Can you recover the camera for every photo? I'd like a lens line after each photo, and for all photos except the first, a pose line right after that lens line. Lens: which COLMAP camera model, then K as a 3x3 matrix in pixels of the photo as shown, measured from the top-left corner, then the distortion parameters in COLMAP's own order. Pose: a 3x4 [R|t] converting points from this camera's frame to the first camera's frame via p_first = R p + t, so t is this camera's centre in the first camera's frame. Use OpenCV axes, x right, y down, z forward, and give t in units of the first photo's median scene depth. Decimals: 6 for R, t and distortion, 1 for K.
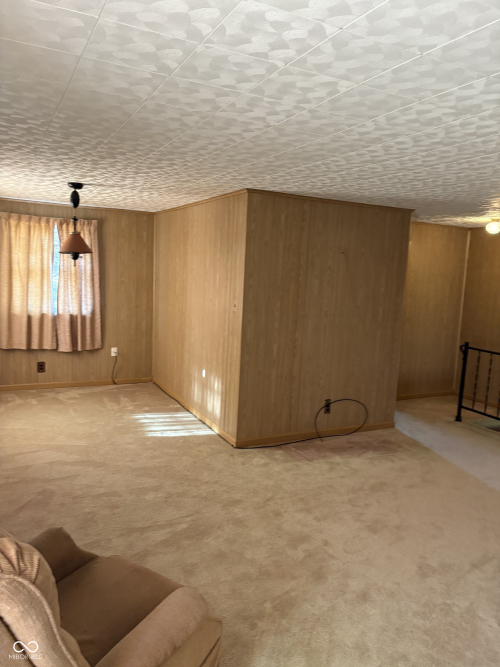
lens RADIAL K [[502.6, 0, 248.1], [0, 502.6, 332.6], [0, 0, 1]] dist [0.036293, -0.031984]
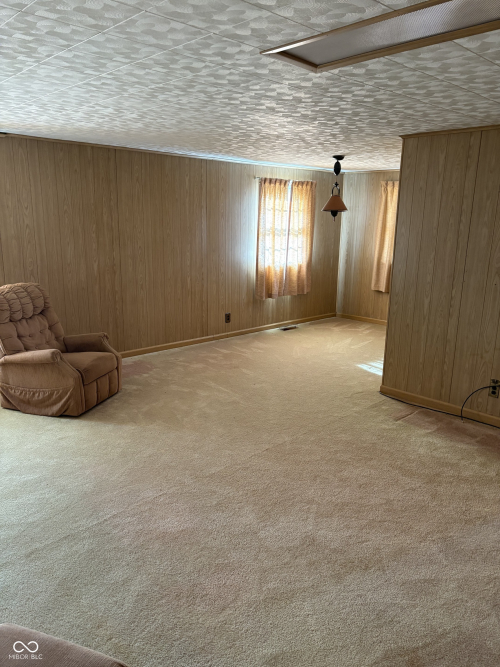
lens RADIAL K [[502.6, 0, 246.1], [0, 502.6, 335.3], [0, 0, 1]] dist [0.036293, -0.031984]
pose [[0.286709, 0.178852, -0.941175, 0.857765], [-0.123367, 0.981132, 0.148864, -0.008256], [0.950042, 0.073429, 0.303363, 0.405477]]
